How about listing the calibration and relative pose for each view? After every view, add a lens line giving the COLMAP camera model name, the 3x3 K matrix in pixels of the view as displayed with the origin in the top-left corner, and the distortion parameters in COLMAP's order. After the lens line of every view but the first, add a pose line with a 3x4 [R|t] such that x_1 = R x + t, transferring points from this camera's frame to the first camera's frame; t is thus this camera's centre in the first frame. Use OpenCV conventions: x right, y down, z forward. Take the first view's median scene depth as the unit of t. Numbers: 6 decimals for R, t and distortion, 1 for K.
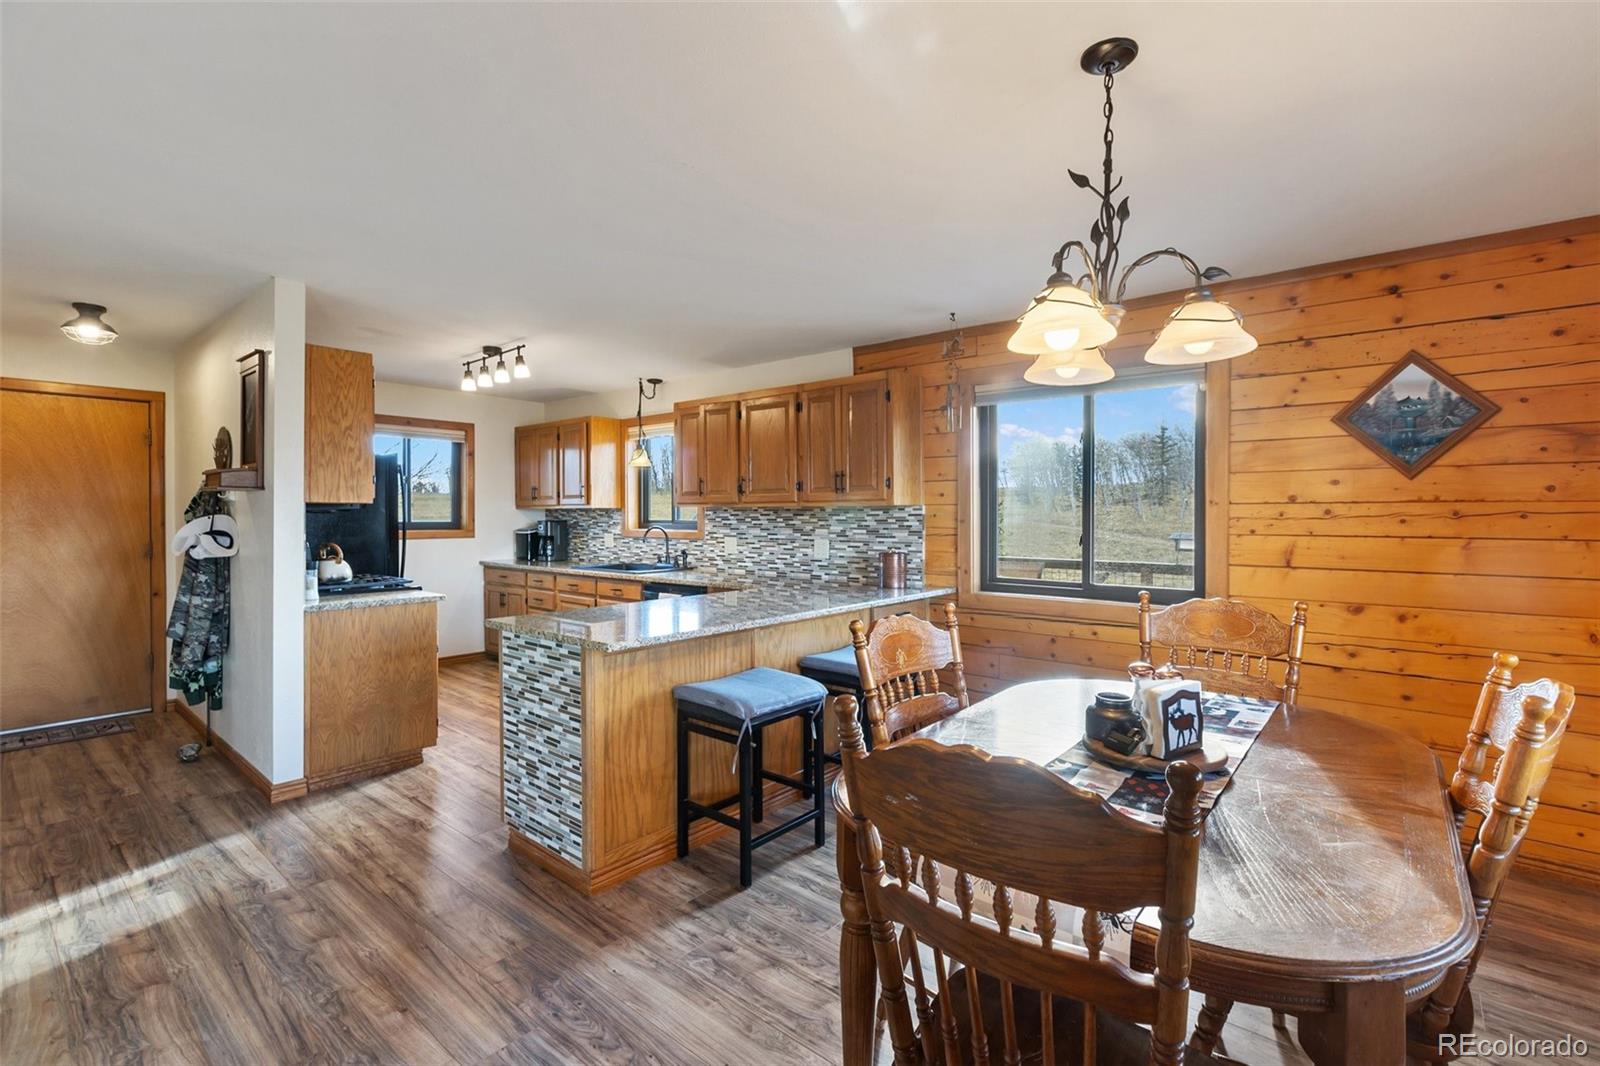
lens RADIAL K [[730.3, 0, 802.5], [0, 730.3, 518.5], [0, 0, 1]] dist [0.005480, 0.000229]
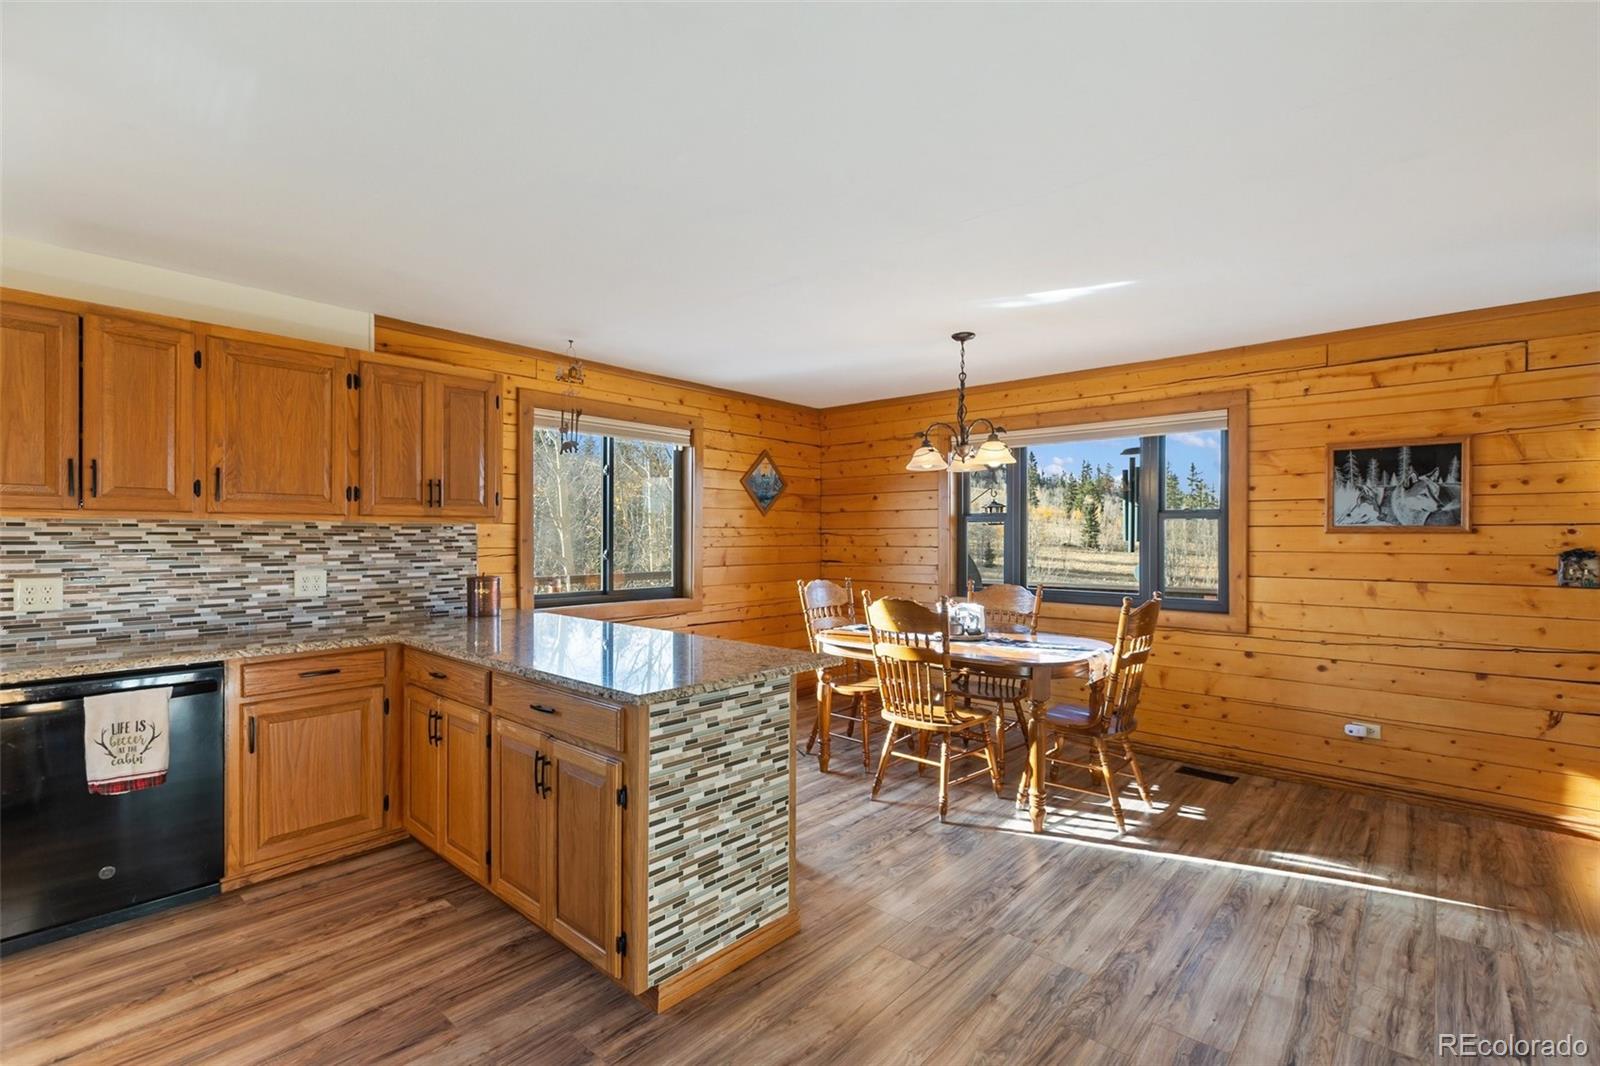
lens RADIAL K [[730.3, 0, 813.2], [0, 730.3, 539.0], [0, 0, 1]] dist [0.005480, 0.000229]
pose [[0.004992, -0.005586, 0.999972, -1.150667], [0.003168, 0.999979, 0.005570, -0.004452], [-0.999983, 0.003140, 0.005009, 0.896274]]
